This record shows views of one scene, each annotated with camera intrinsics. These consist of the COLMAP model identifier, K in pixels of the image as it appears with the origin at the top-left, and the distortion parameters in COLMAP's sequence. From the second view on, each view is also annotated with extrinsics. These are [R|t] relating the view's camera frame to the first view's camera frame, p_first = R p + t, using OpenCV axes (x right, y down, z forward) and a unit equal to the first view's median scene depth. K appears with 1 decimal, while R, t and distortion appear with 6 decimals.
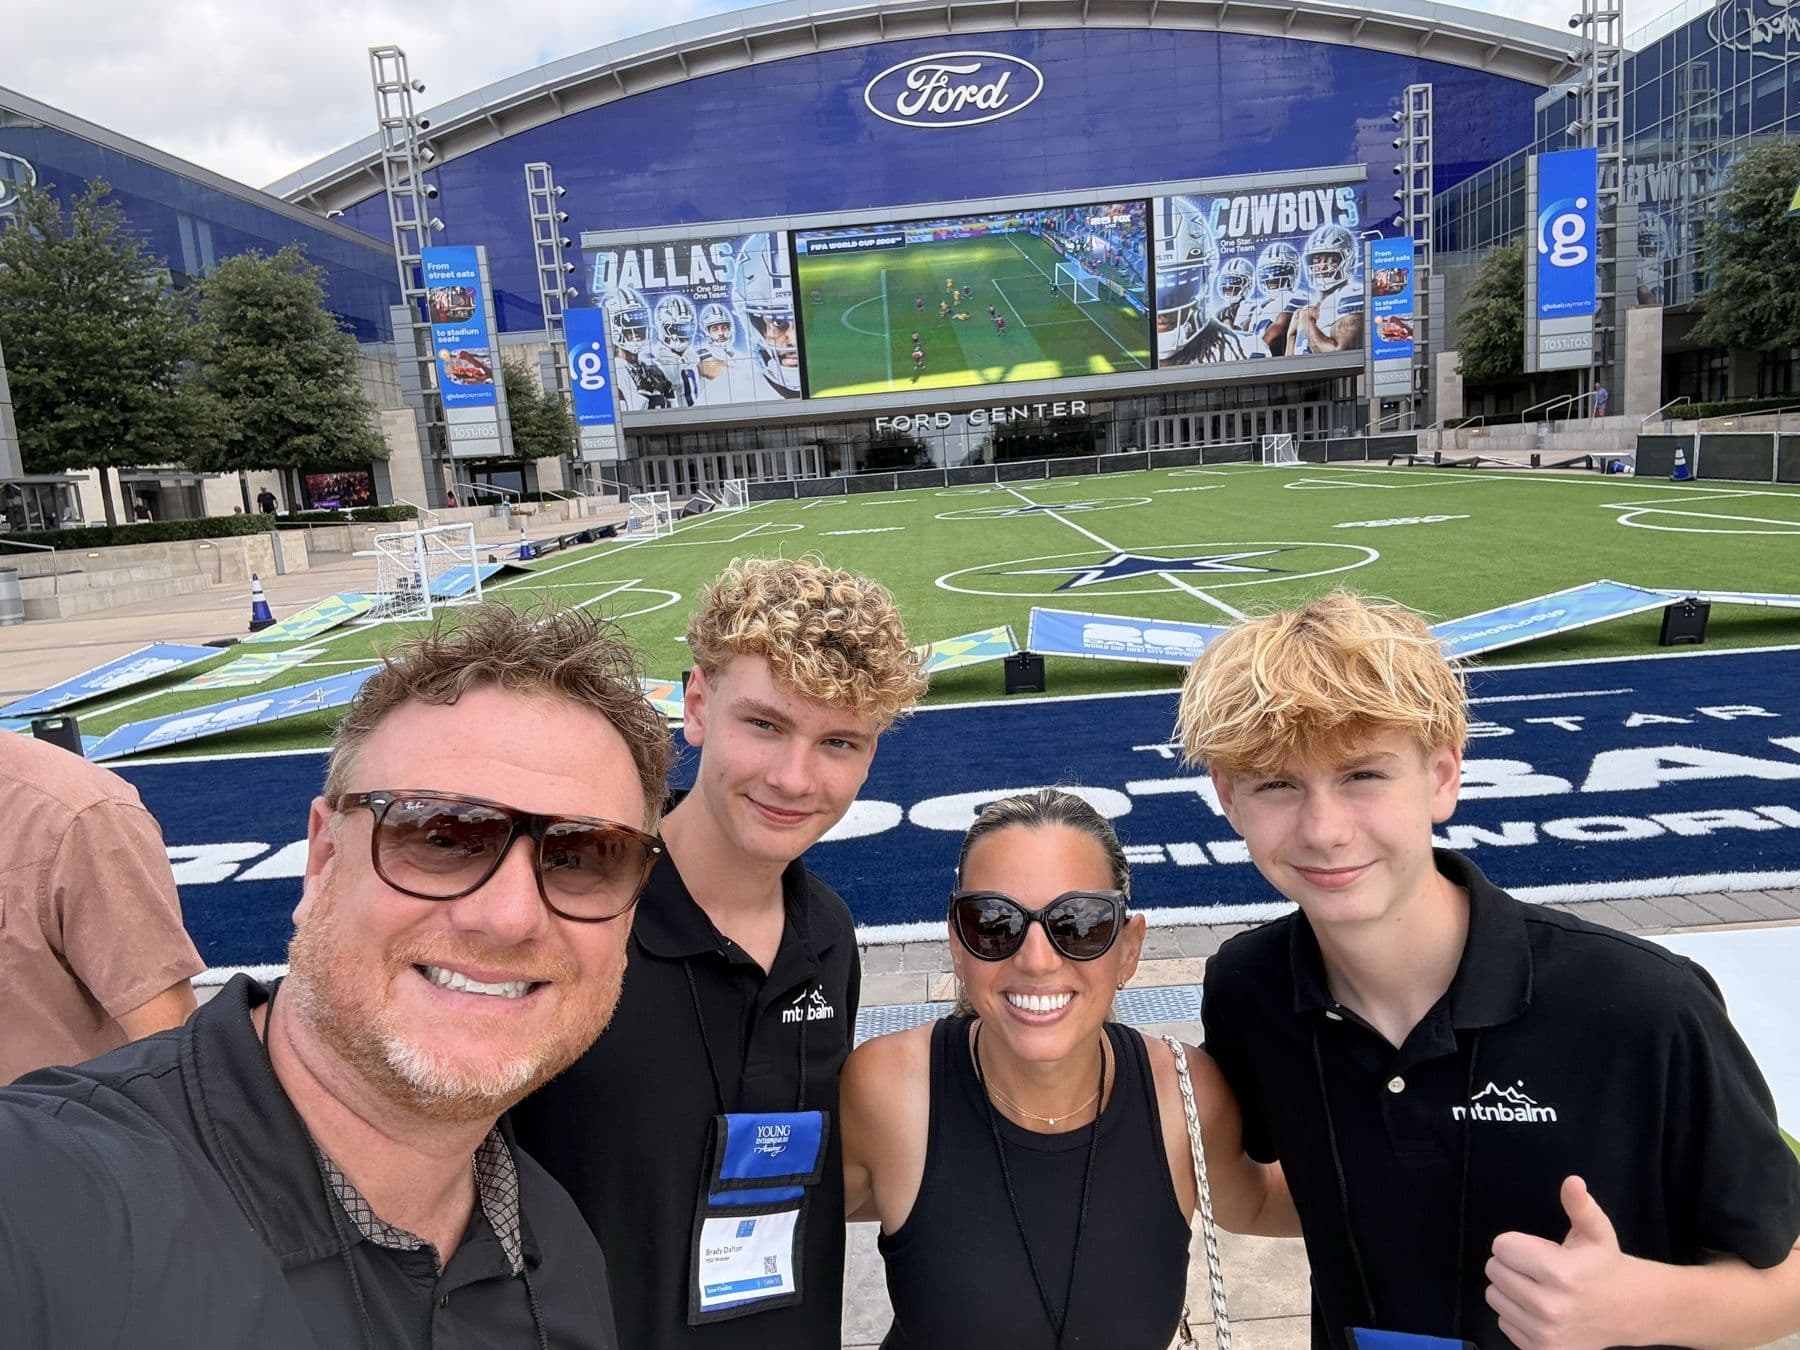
lens RADIAL K [[1163.7, 0, 917.5], [0, 1163.7, 688.2], [0, 0, 1]] dist [0.001530, -0.000175]
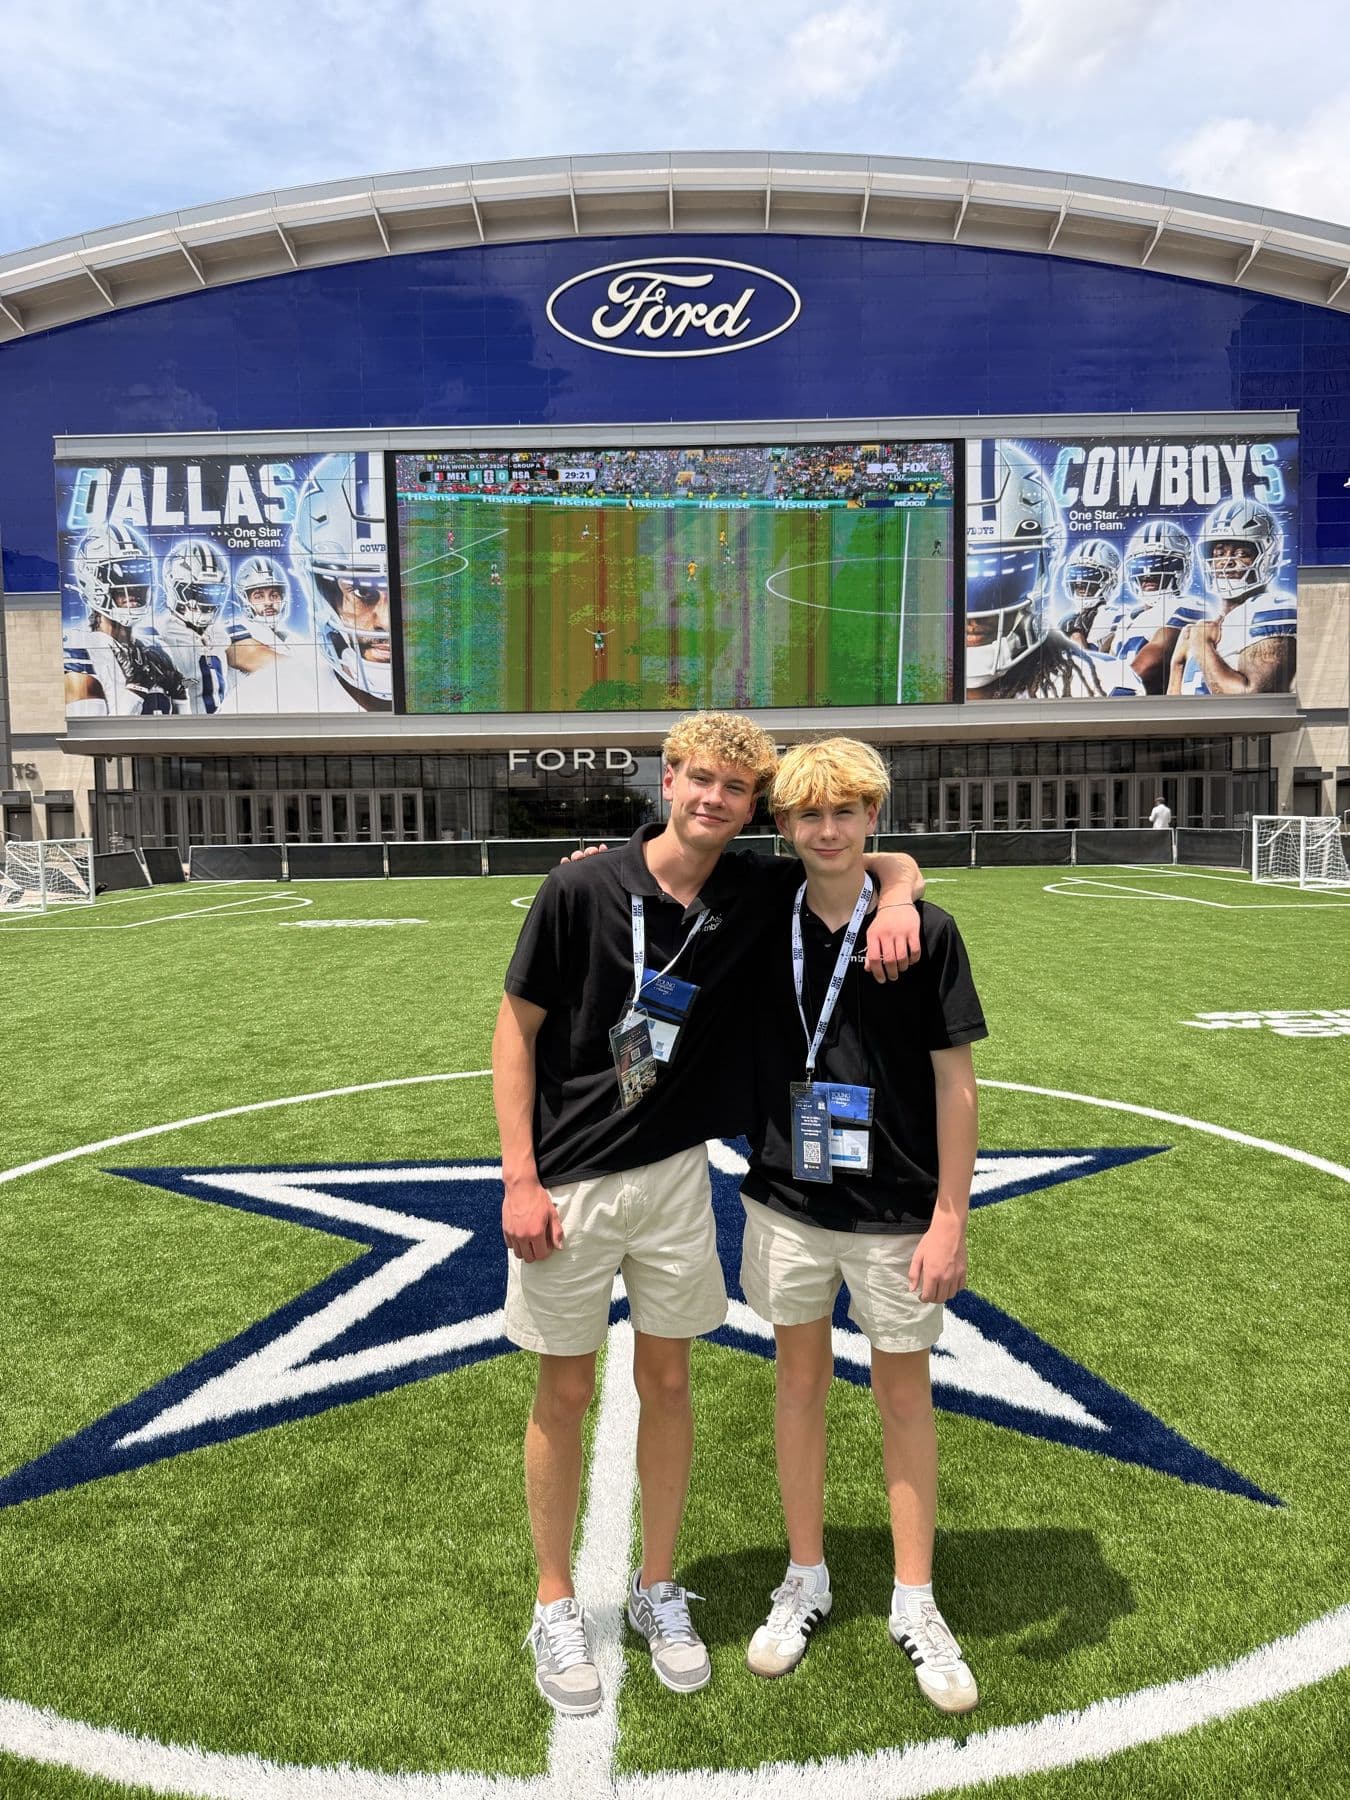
lens RADIAL K [[1295.2, 0, 670.9], [0, 1295.2, 900.3], [0, 0, 1]] dist [-0.107334, -0.004274]
pose [[0.997988, 0.060835, 0.017877, 0.044200], [-0.057891, 0.989218, -0.134526, -0.069266], [-0.025868, 0.133220, 0.990749, 0.345351]]
